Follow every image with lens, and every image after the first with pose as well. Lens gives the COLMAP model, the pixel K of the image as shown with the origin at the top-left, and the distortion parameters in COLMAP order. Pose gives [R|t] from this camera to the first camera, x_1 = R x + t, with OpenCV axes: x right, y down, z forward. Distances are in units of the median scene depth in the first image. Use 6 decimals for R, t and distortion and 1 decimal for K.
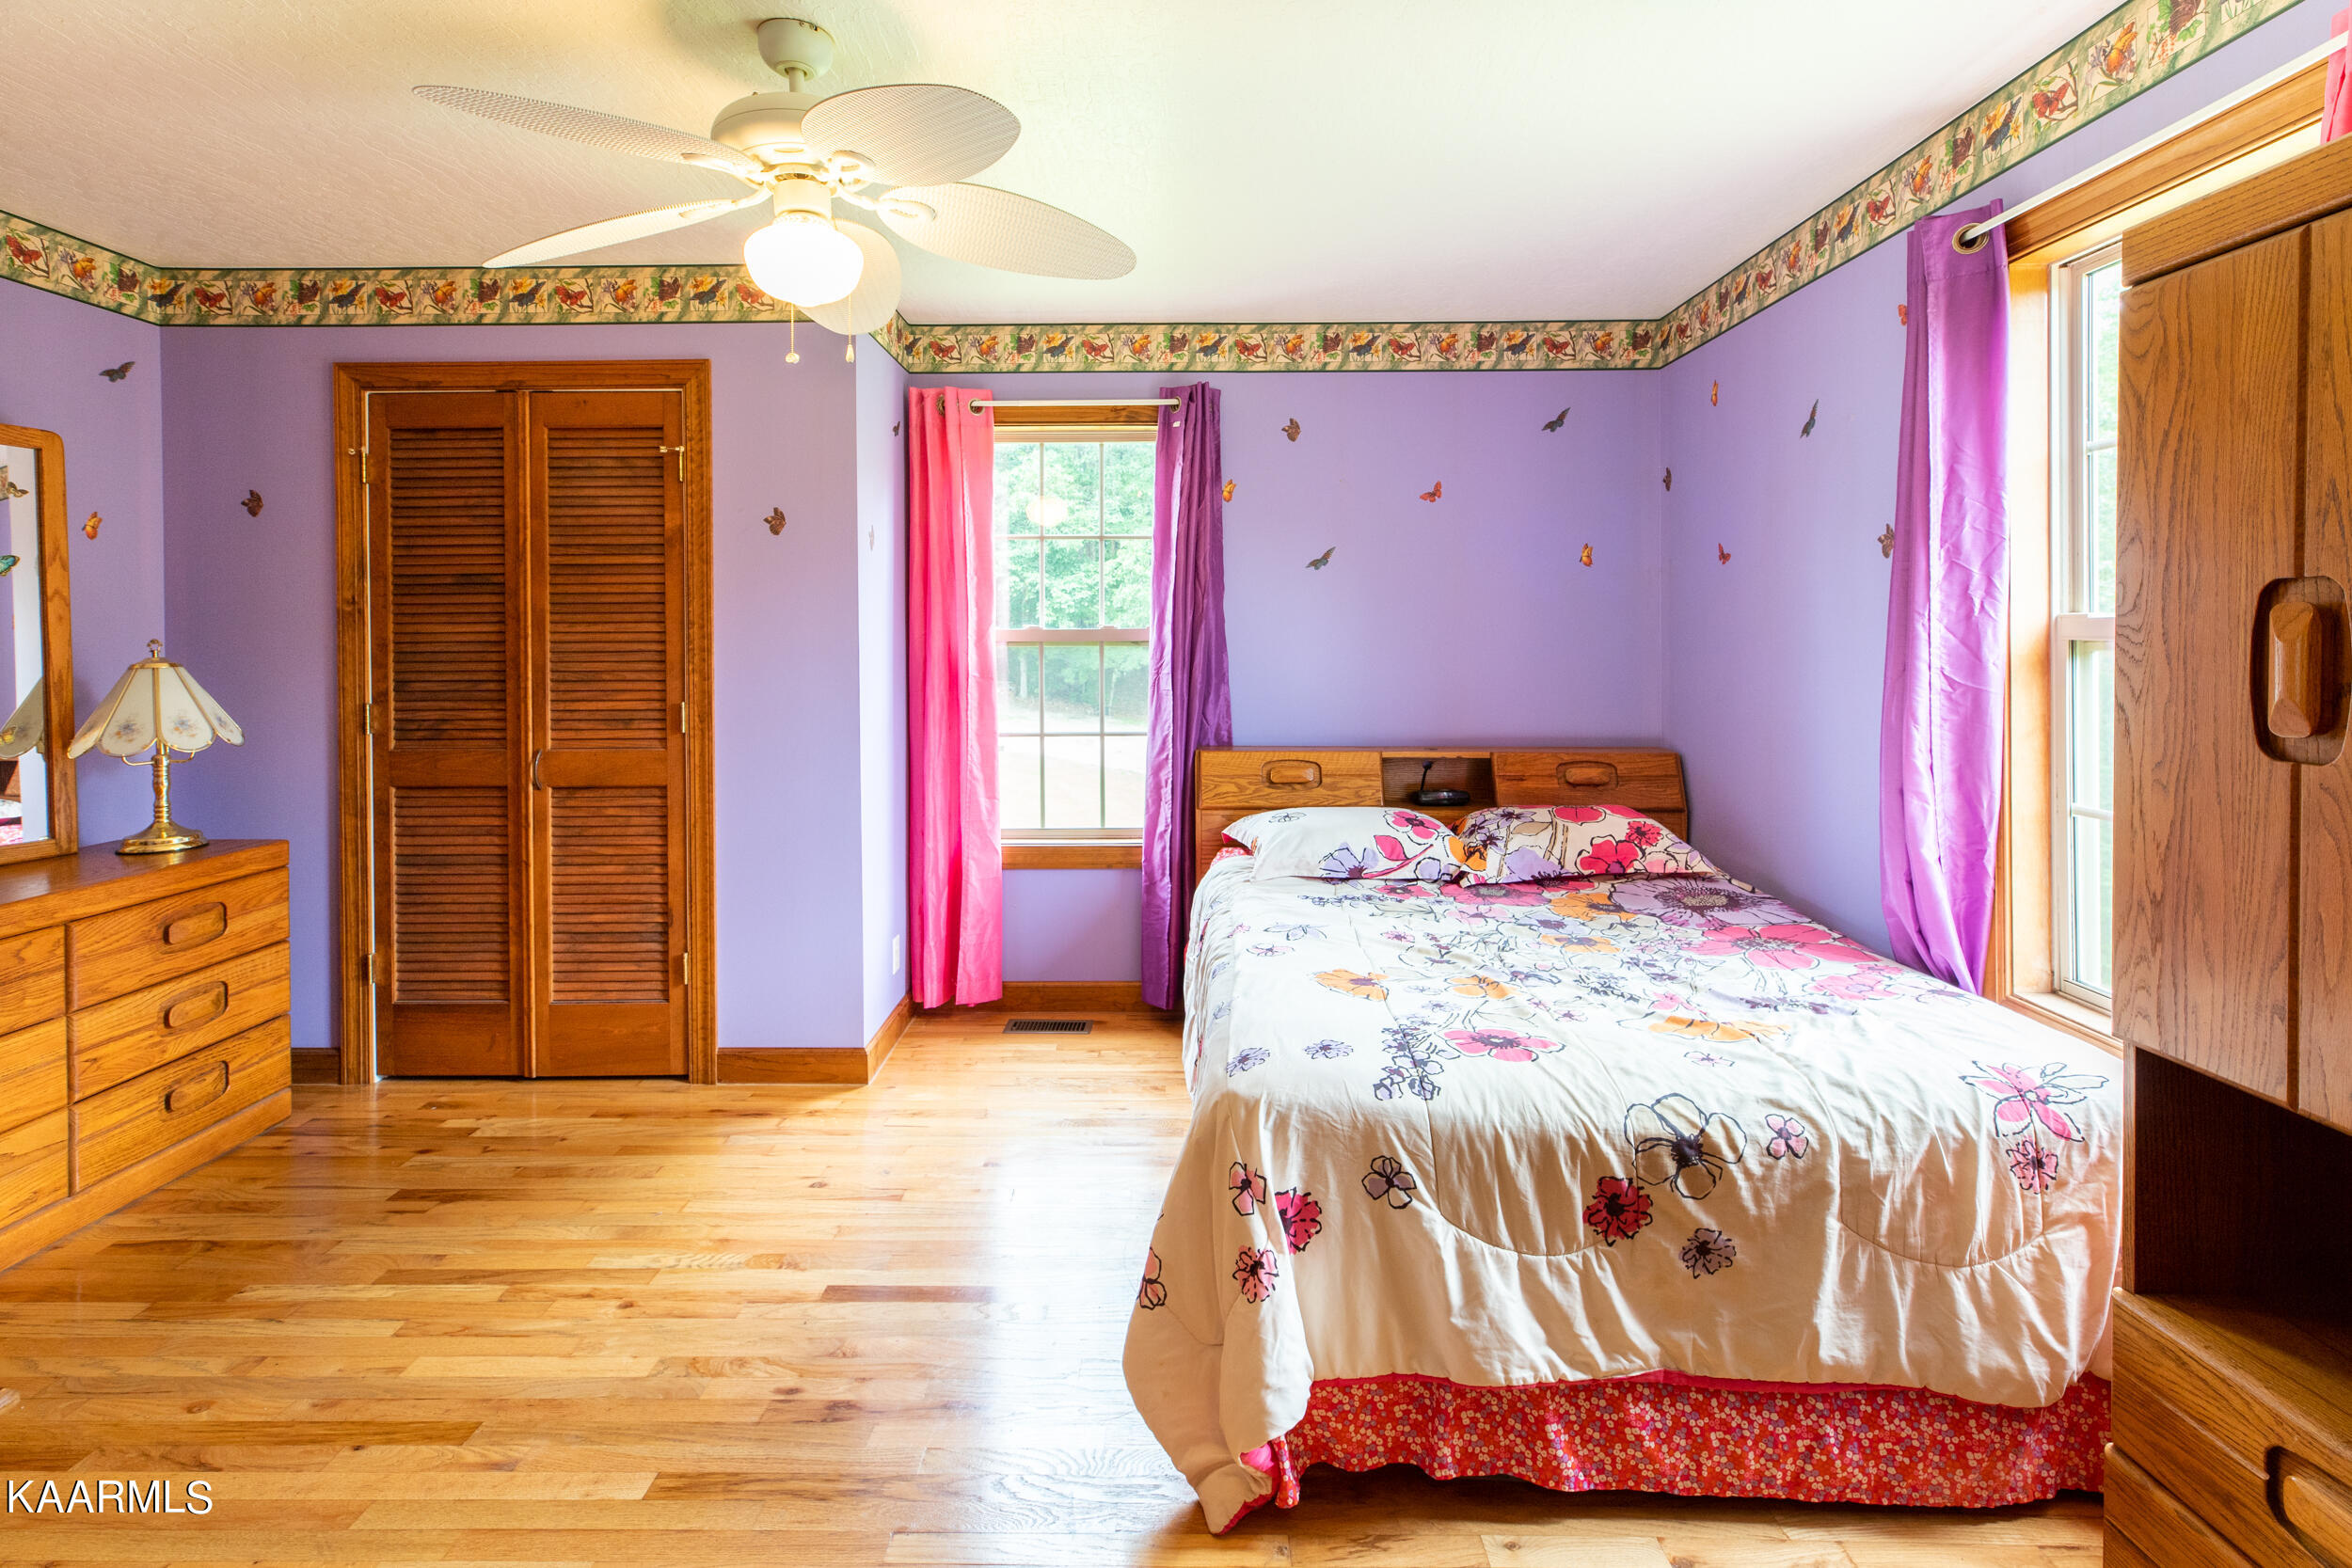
lens RADIAL K [[1153.3, 0, 1175.9], [0, 1153.3, 649.9], [0, 0, 1]] dist [0.001884, 0.000519]
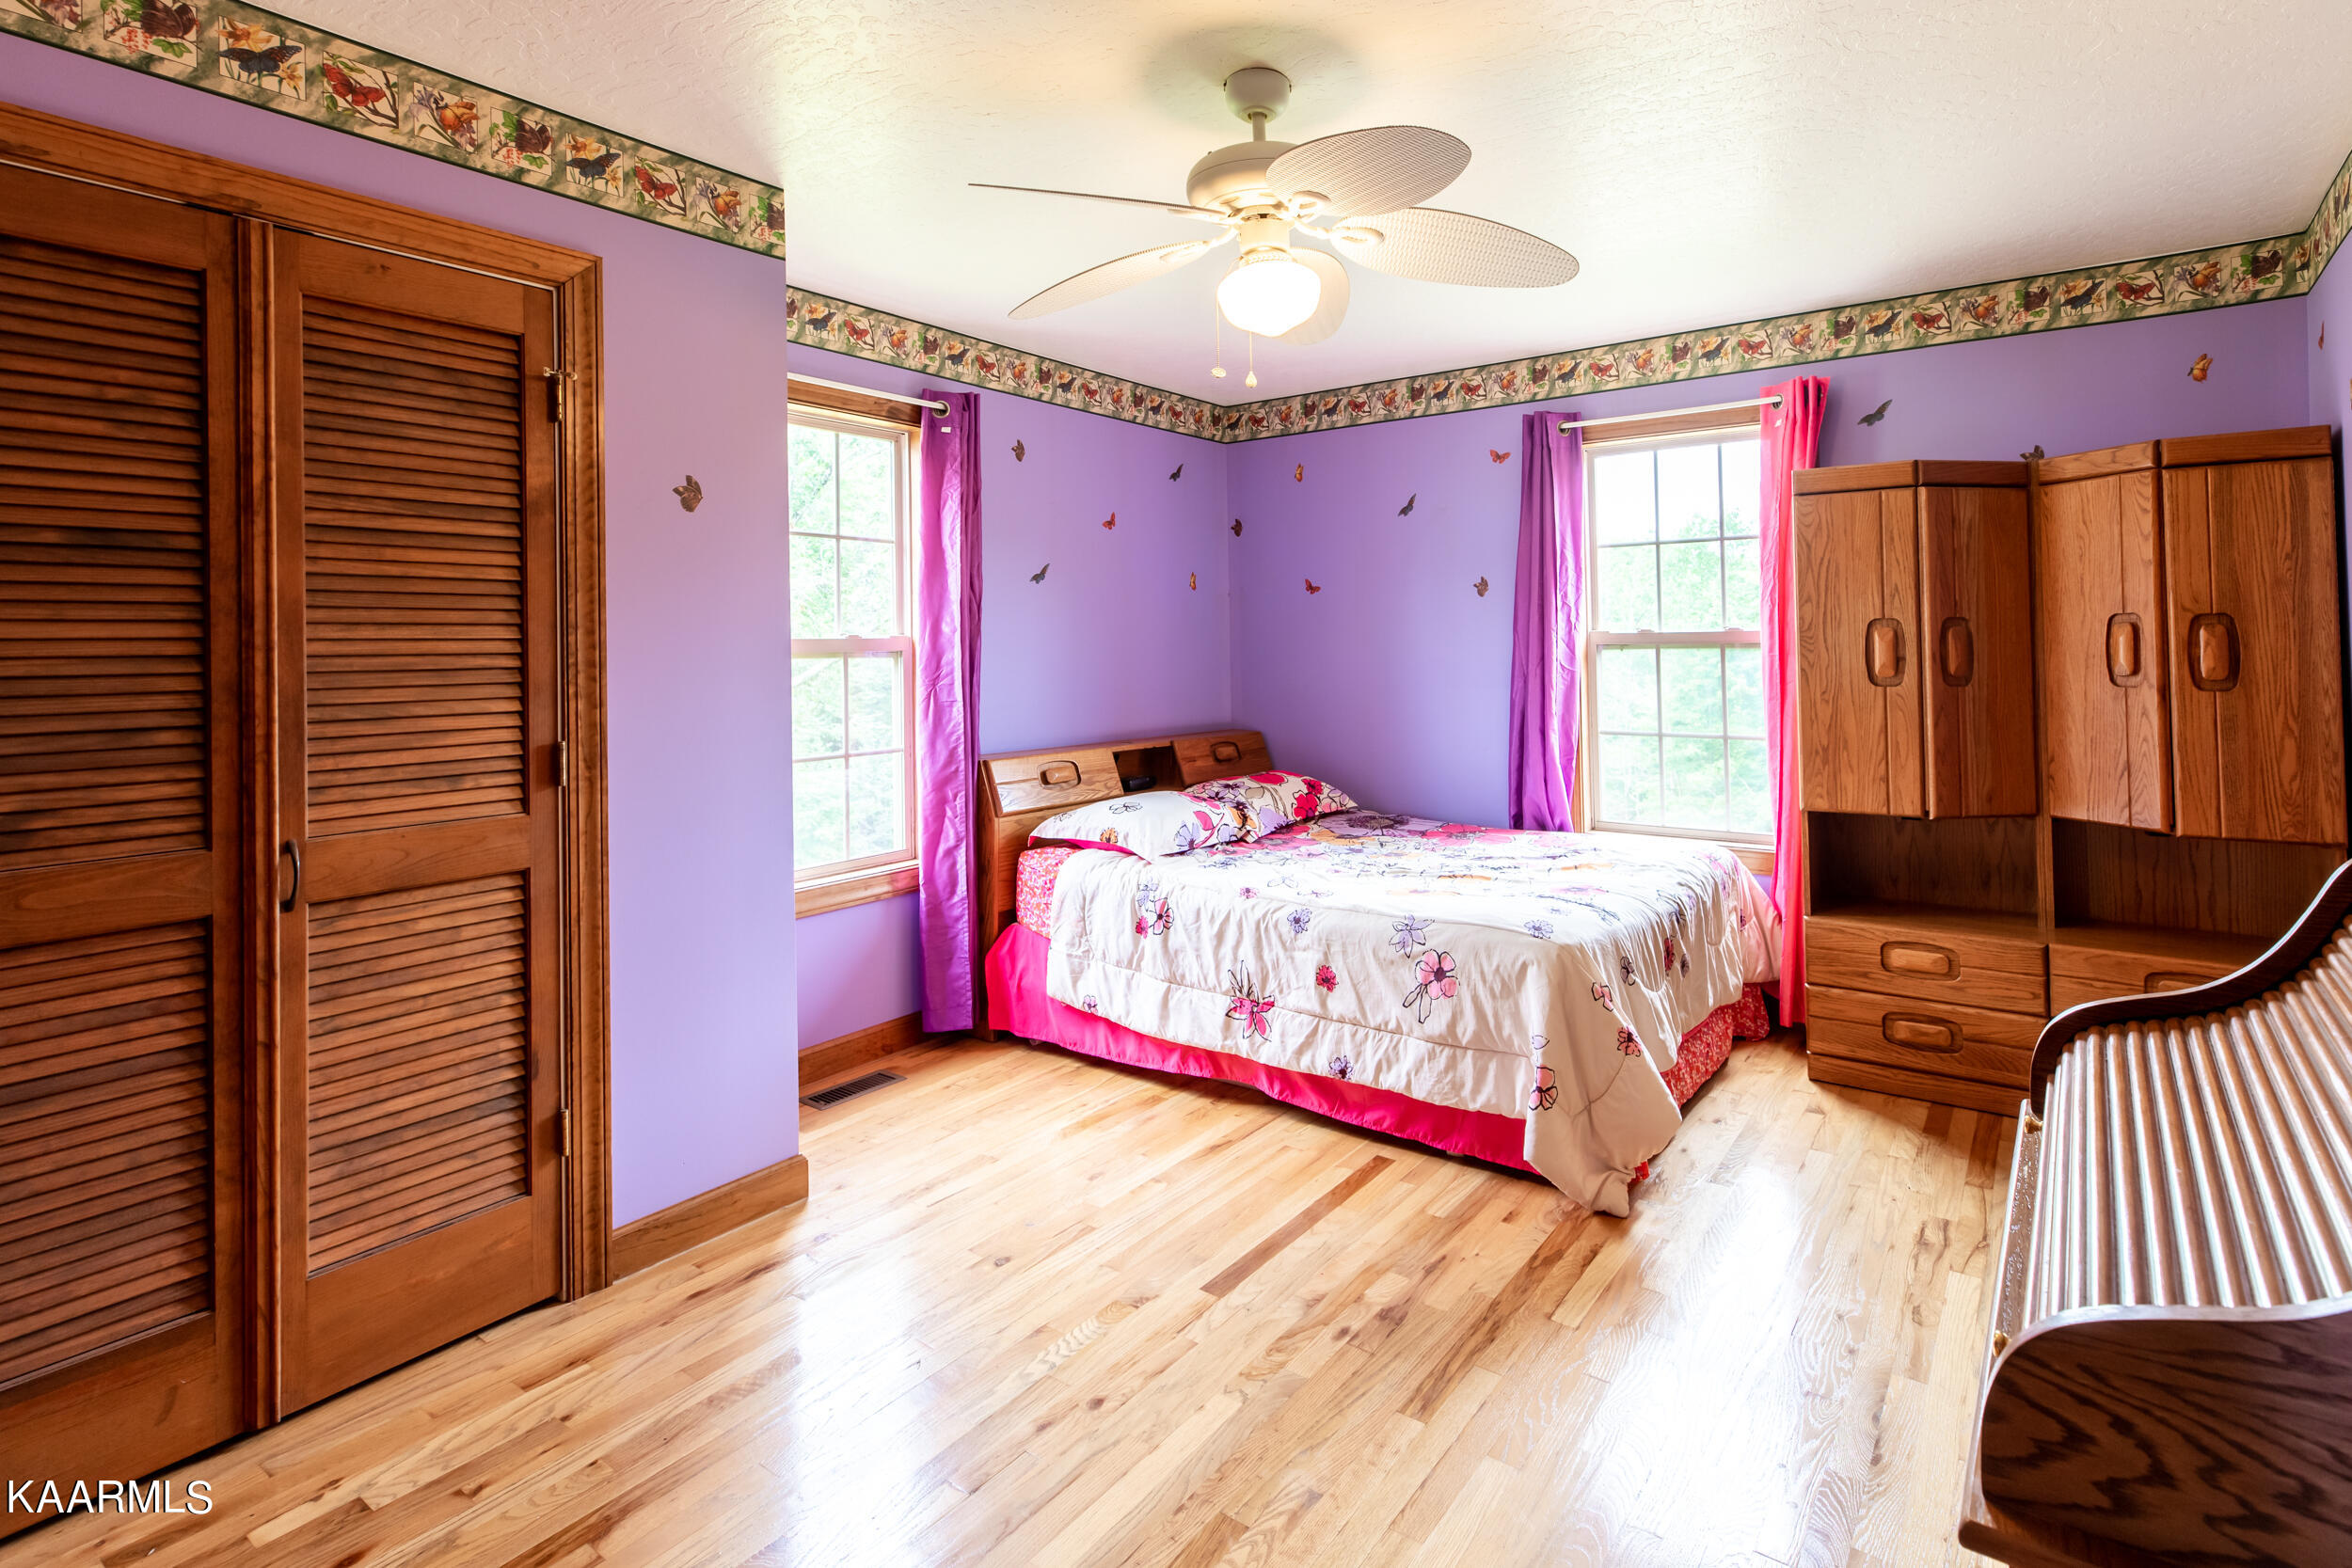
lens RADIAL K [[1189.9, 0, 1267.5], [0, 1189.9, 621.7], [0, 0, 1]] dist [0.000872, 0.000568]
pose [[0.535448, 0.015644, 0.844423, -0.792847], [0.016068, 0.999459, -0.028705, 0.001057], [-0.844415, 0.028938, 0.534907, 0.261515]]
